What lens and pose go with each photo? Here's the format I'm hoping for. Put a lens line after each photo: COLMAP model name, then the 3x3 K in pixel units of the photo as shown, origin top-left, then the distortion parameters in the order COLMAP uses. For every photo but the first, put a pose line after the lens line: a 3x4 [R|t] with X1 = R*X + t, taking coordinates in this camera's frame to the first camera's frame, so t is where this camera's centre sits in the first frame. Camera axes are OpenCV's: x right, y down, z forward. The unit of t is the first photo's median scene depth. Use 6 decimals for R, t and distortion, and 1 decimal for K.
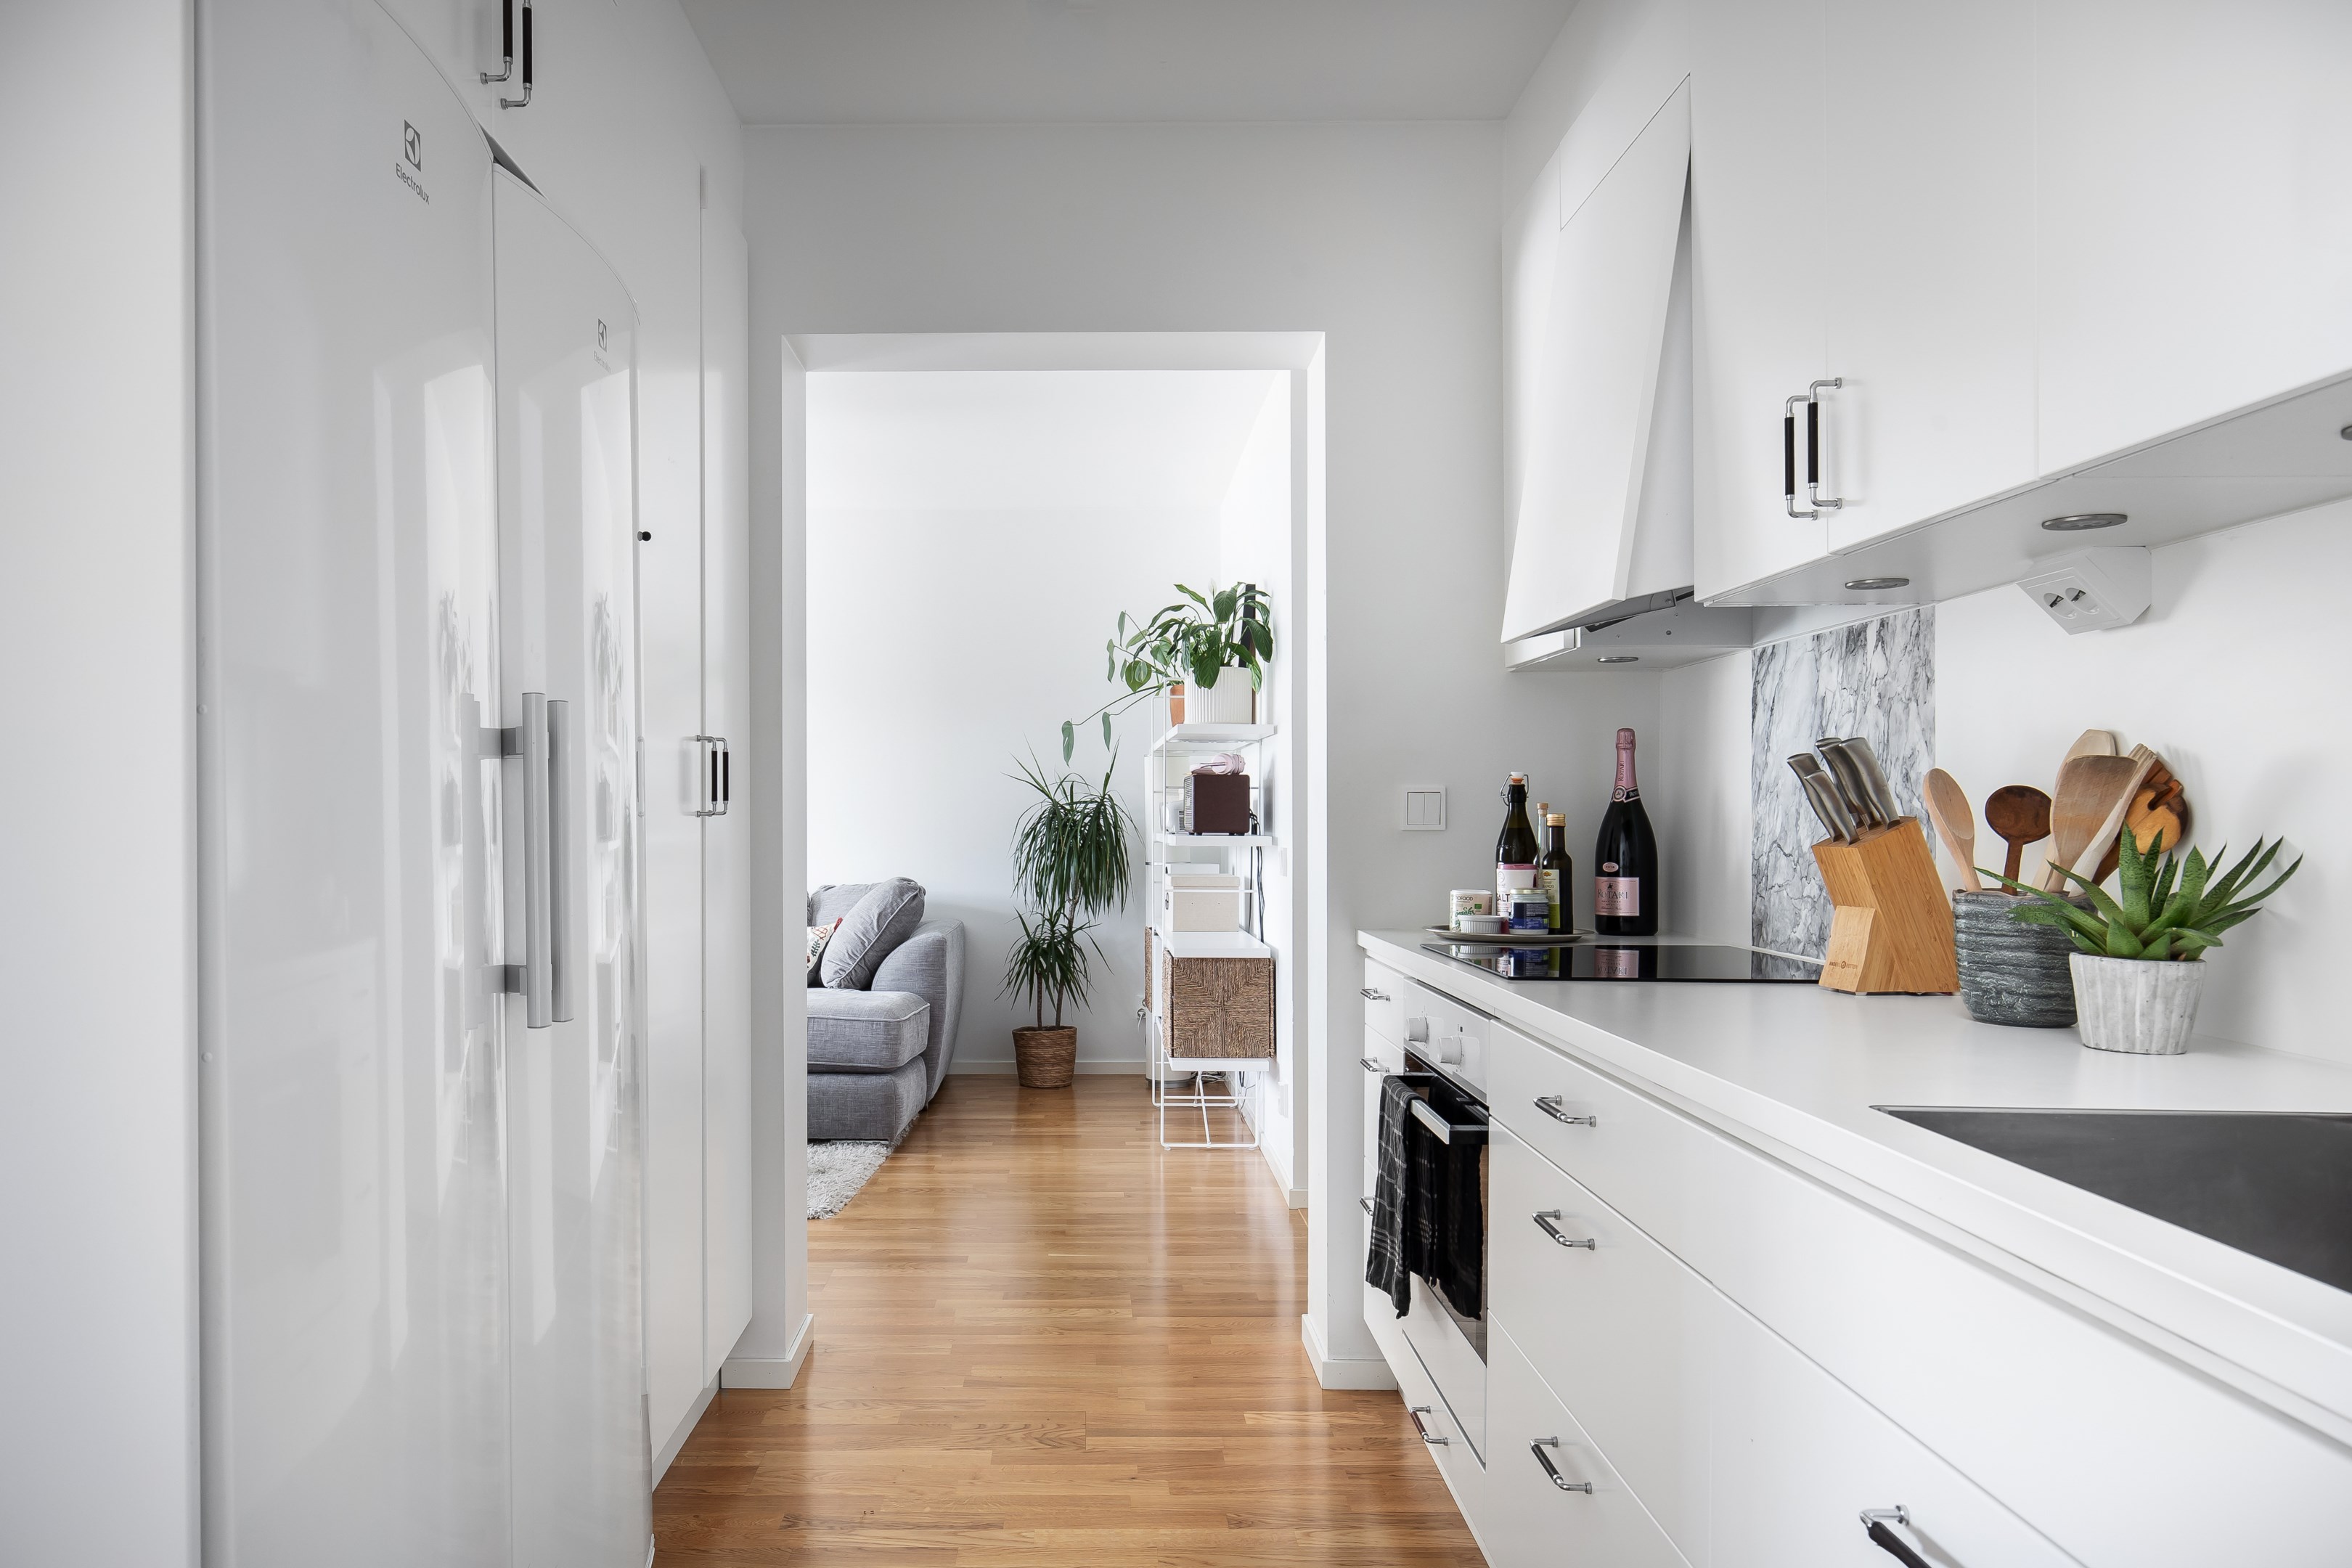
lens RADIAL K [[1569.7, 0, 1174.3], [0, 1569.7, 798.4], [0, 0, 1]] dist [-0.000241, -0.004687]
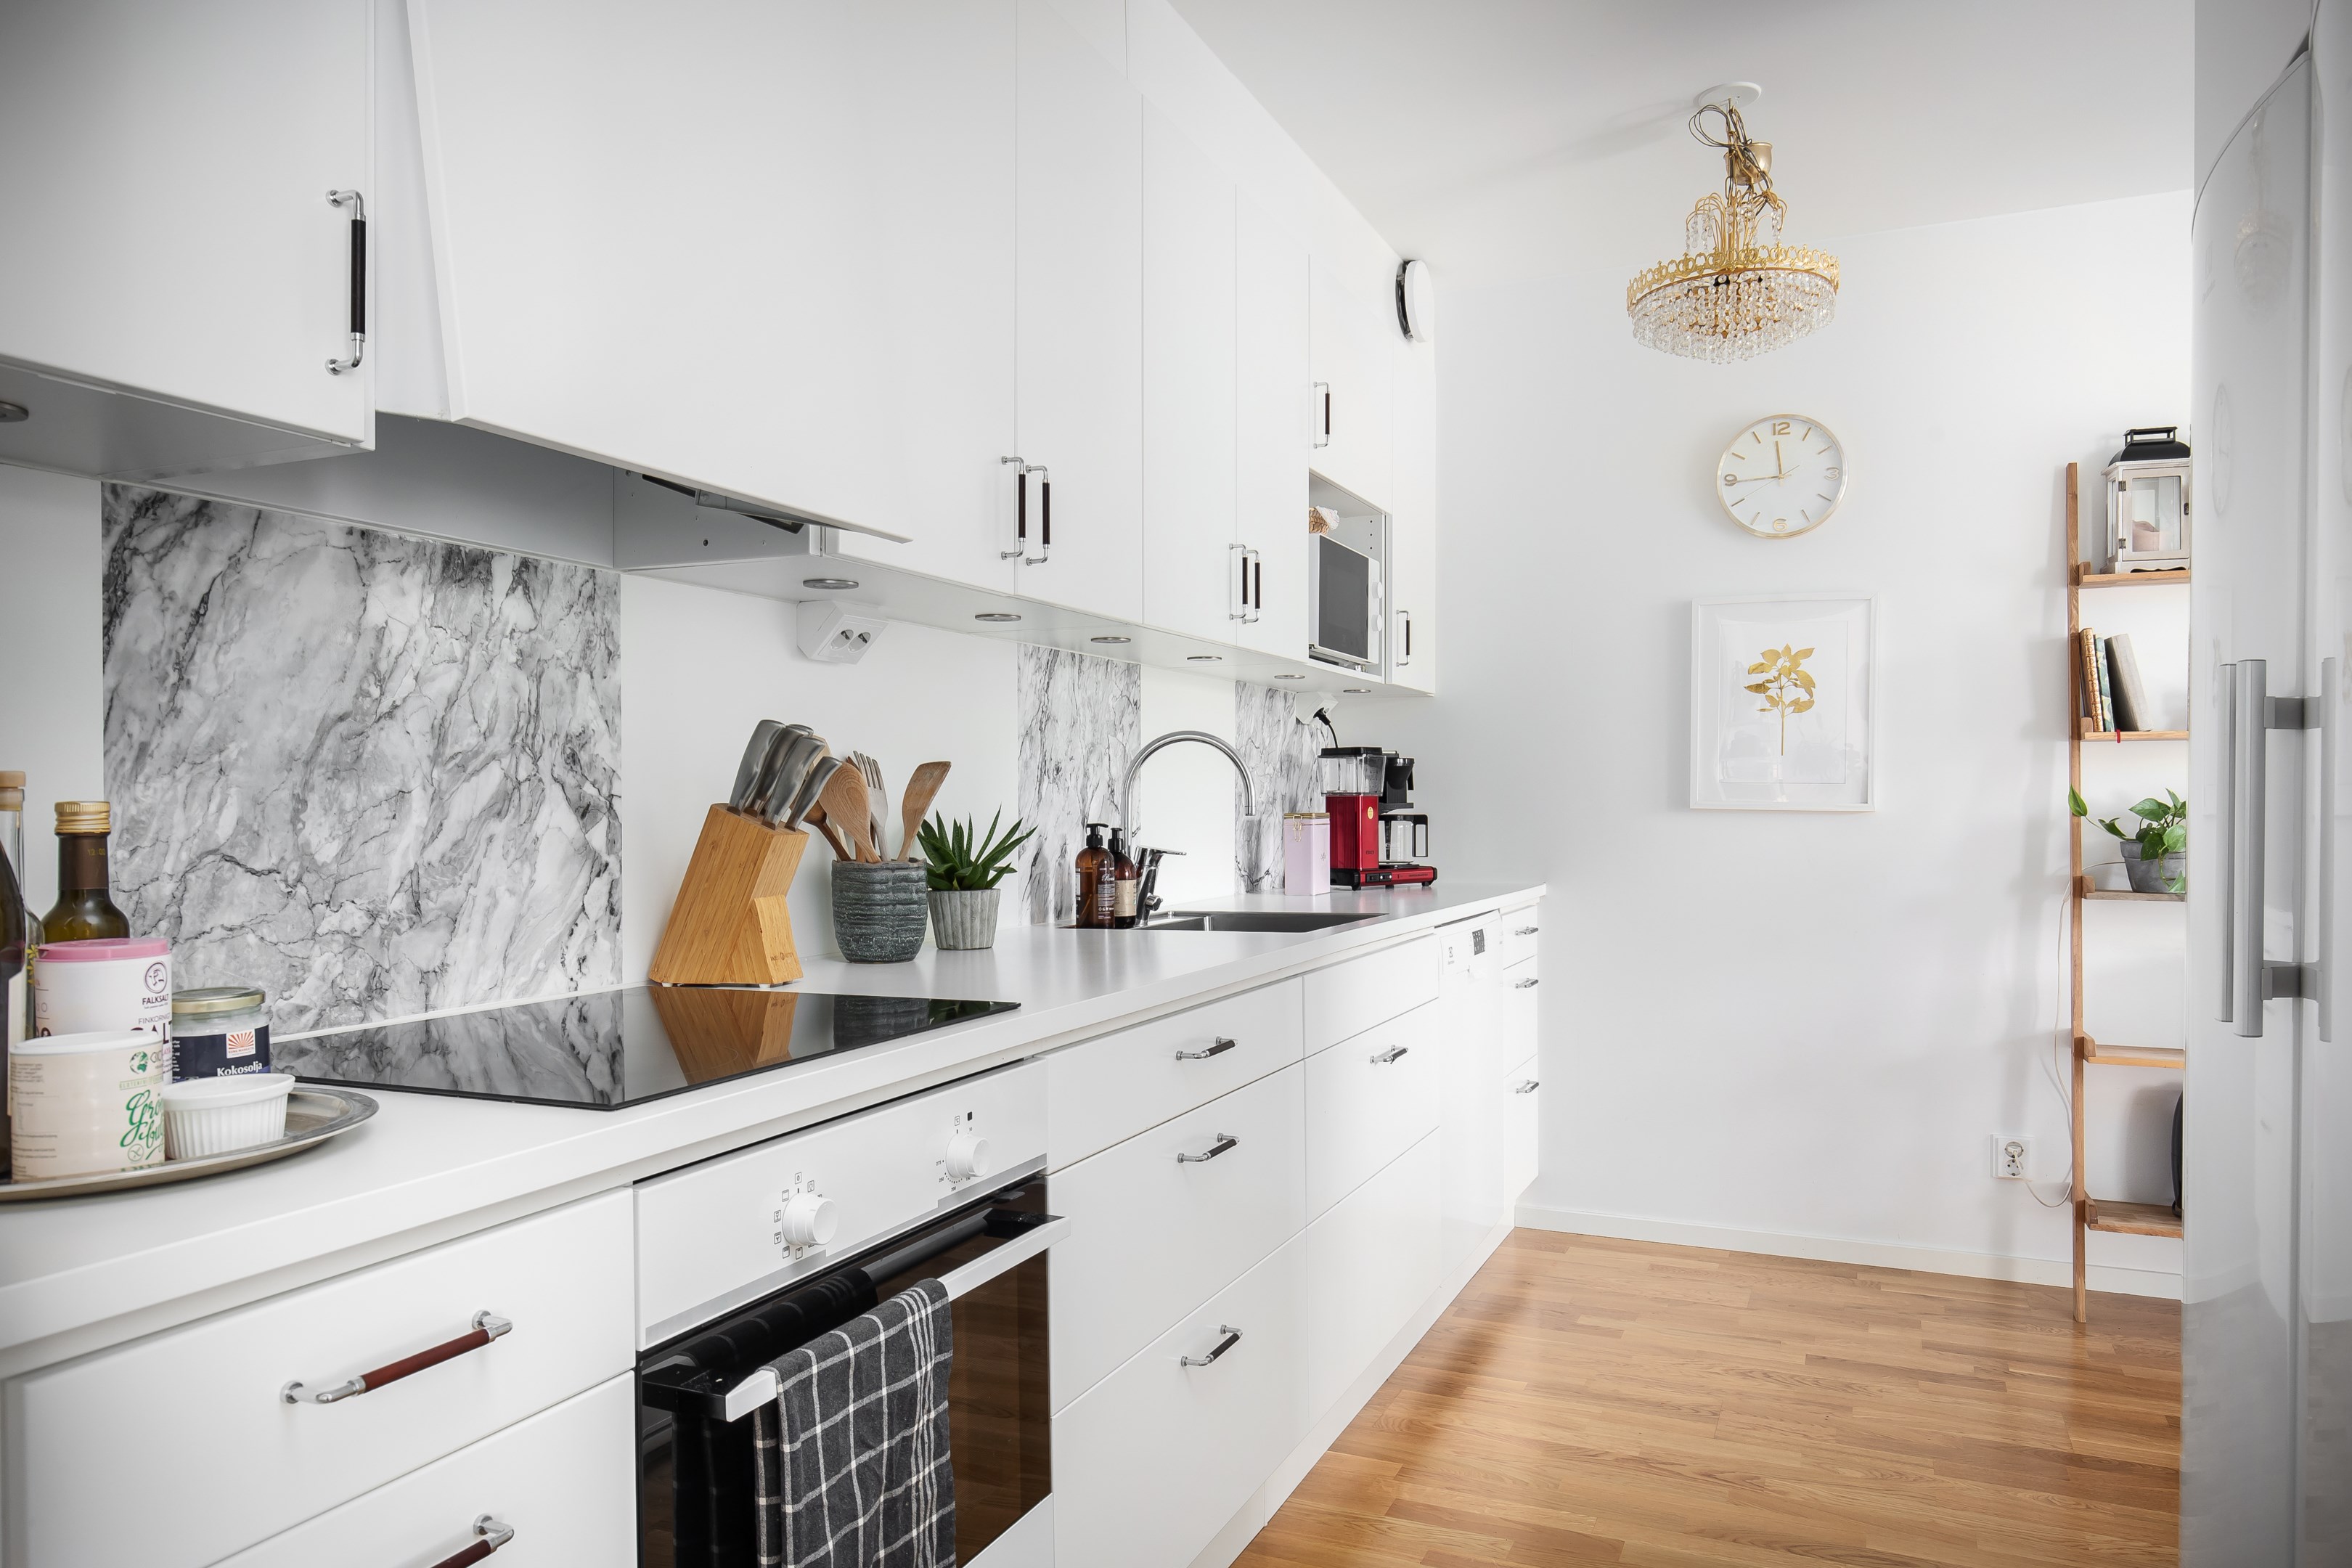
lens RADIAL K [[1569.7, 0, 1174.3], [0, 1569.7, 798.4], [0, 0, 1]] dist [-0.000241, -0.004687]
pose [[-0.890217, 0.007255, 0.455479, -0.209295], [0.002748, 0.999941, -0.010556, 0.017674], [-0.455529, -0.008145, -0.890184, 1.573580]]
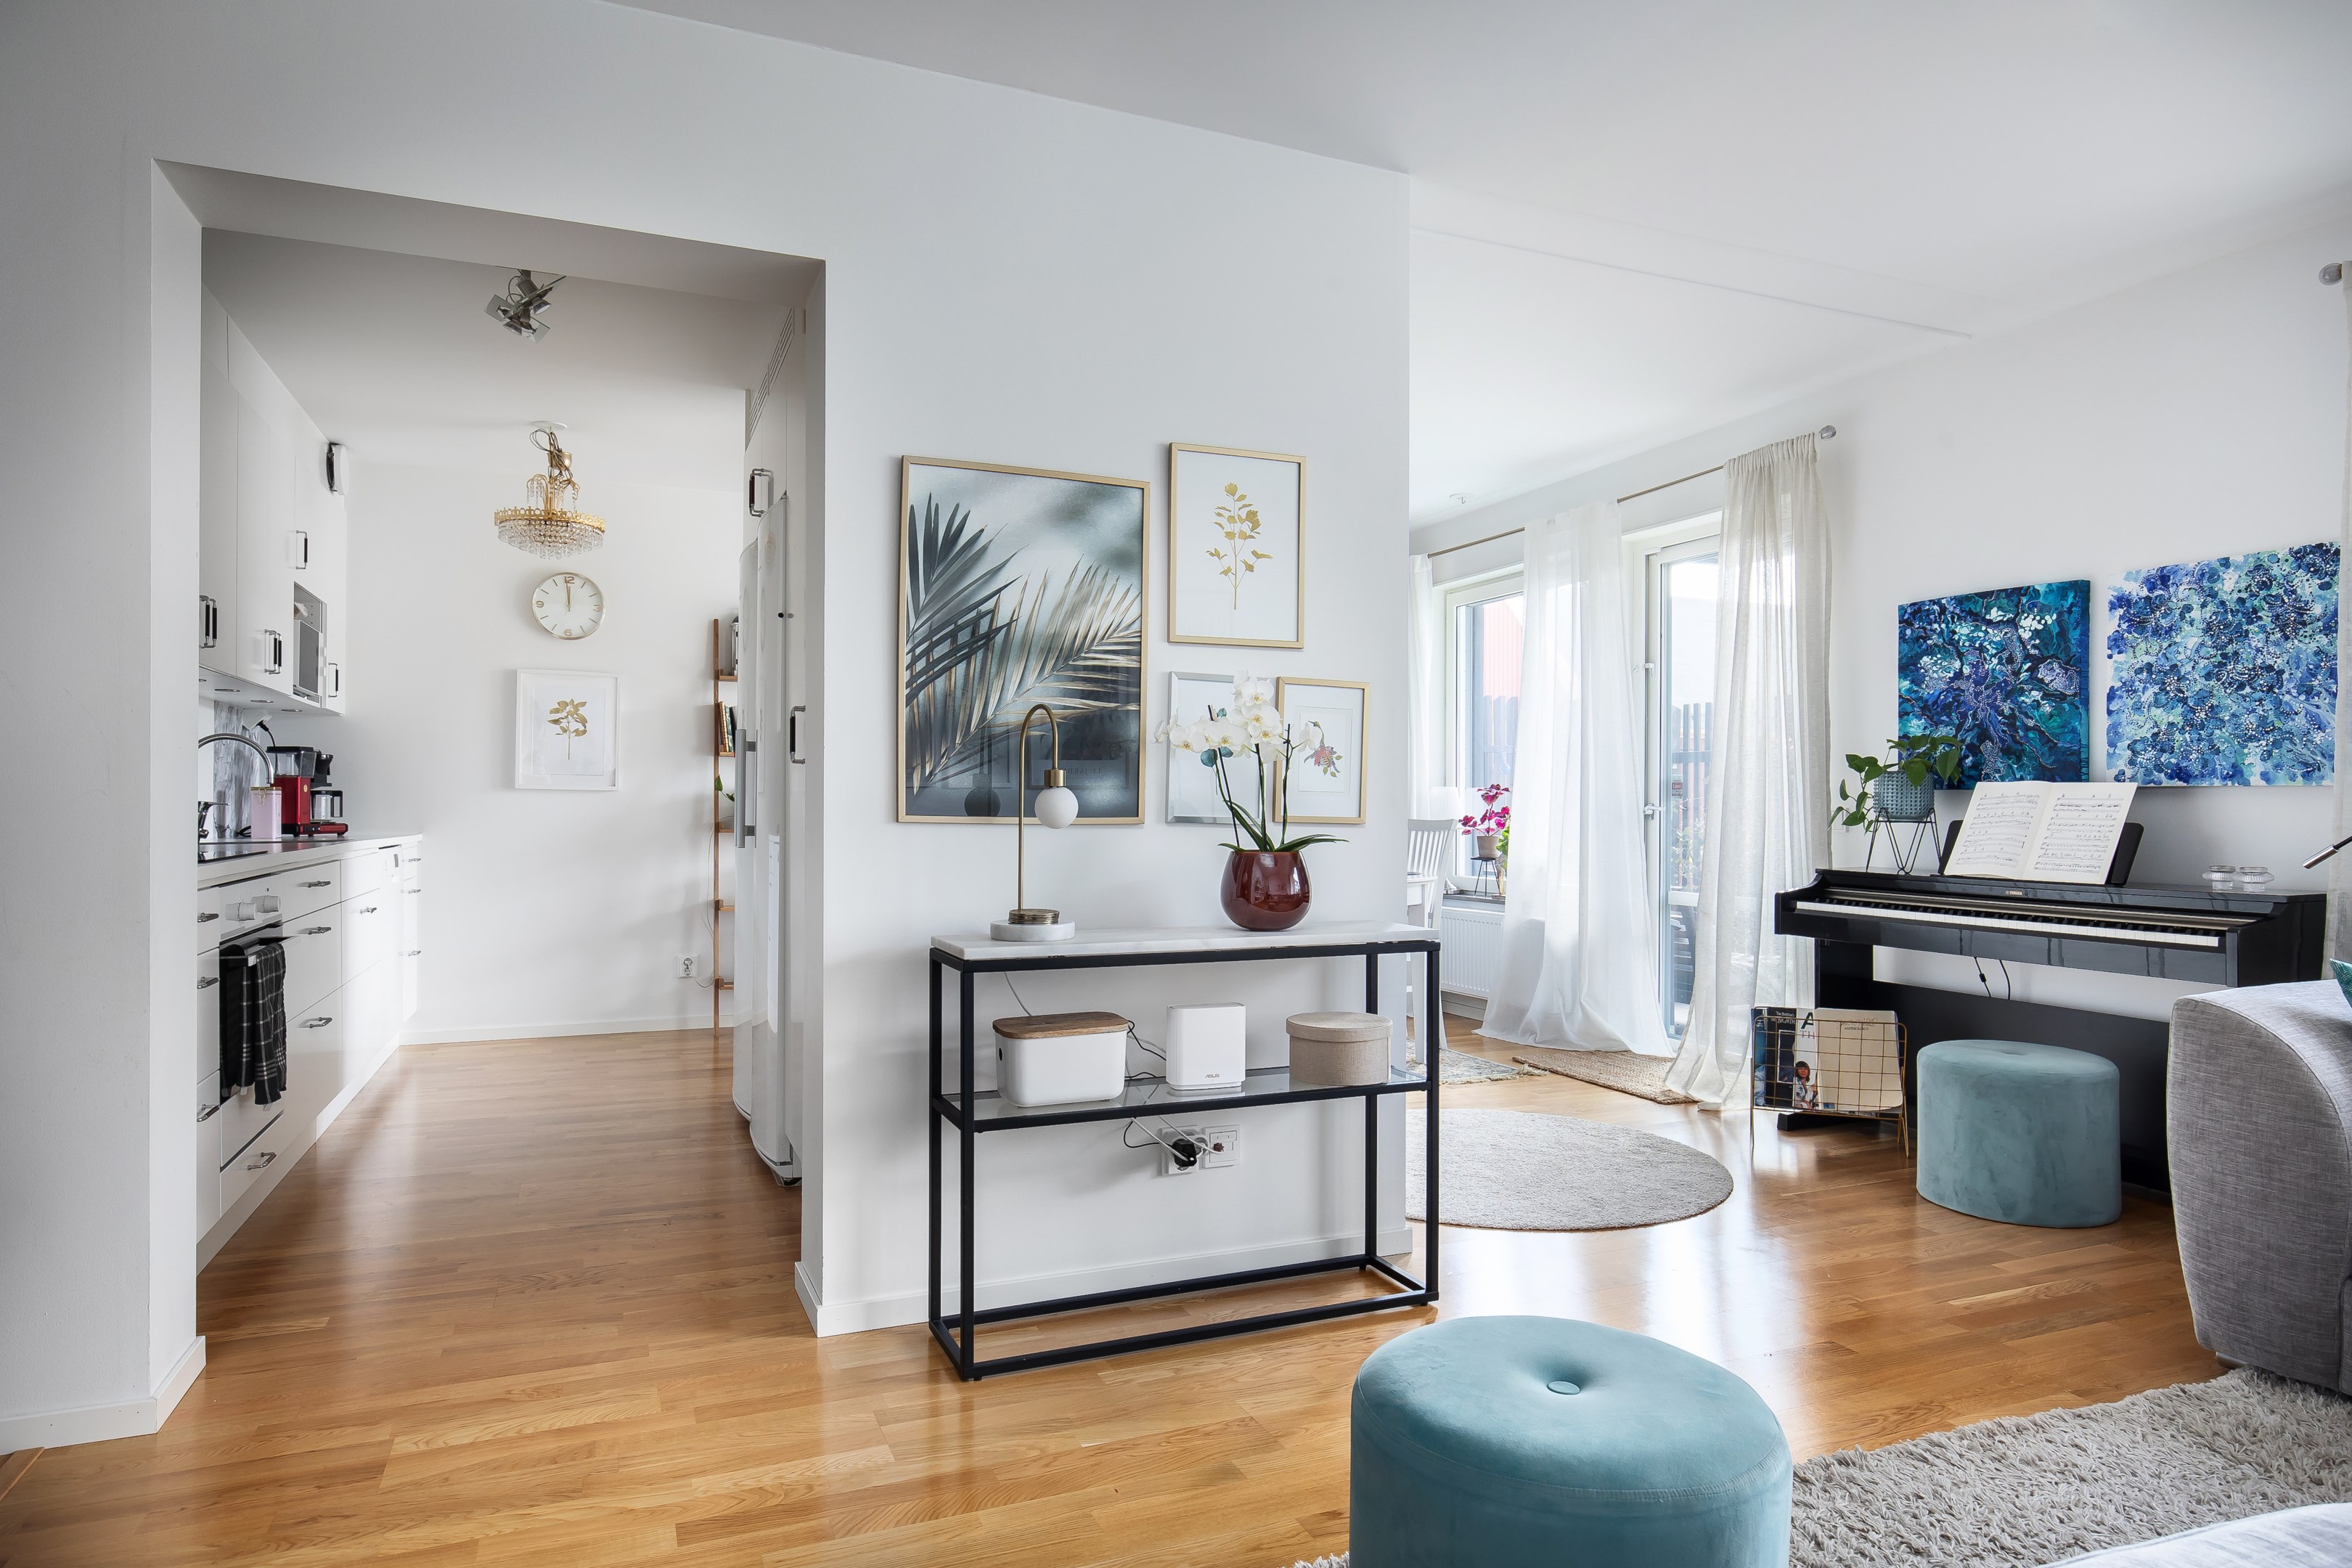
lens RADIAL K [[1357.1, 0, 1168.6], [0, 1357.1, 799.8], [0, 0, 1]] dist [-0.001394, -0.000459]
pose [[-0.943220, 0.002487, -0.332159, -0.251093], [0.006849, 0.999905, -0.011965, 0.079163], [0.332098, -0.013561, -0.943147, 2.762259]]
